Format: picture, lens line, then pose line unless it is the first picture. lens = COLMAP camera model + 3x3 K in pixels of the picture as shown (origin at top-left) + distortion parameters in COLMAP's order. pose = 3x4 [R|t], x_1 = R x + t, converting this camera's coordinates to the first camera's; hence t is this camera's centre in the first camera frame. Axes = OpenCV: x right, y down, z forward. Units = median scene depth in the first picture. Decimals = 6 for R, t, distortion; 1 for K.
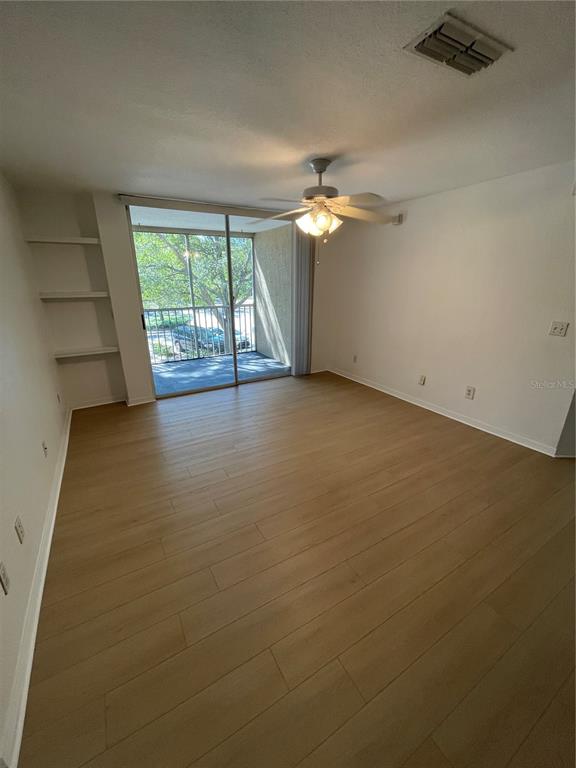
lens RADIAL K [[314.1, 0, 288.0], [0, 314.1, 384.0], [0, 0, 1]] dist [-0.000460, -0.000075]
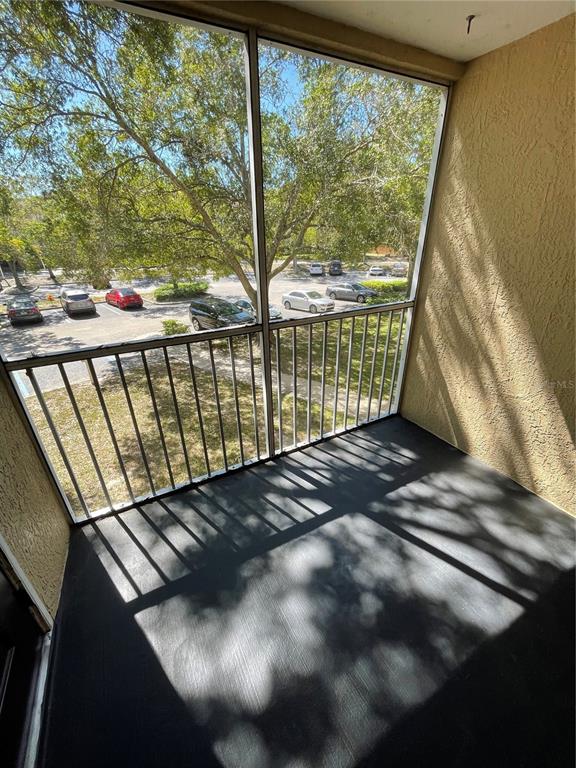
lens RADIAL K [[314.1, 0, 288.0], [0, 314.1, 384.0], [0, 0, 1]] dist [-0.000460, -0.000075]
pose [[0.998542, 0.005554, -0.053702, -0.081793], [0.001219, 0.992122, 0.125269, -0.079472], [0.053974, -0.125151, 0.990668, 0.228494]]
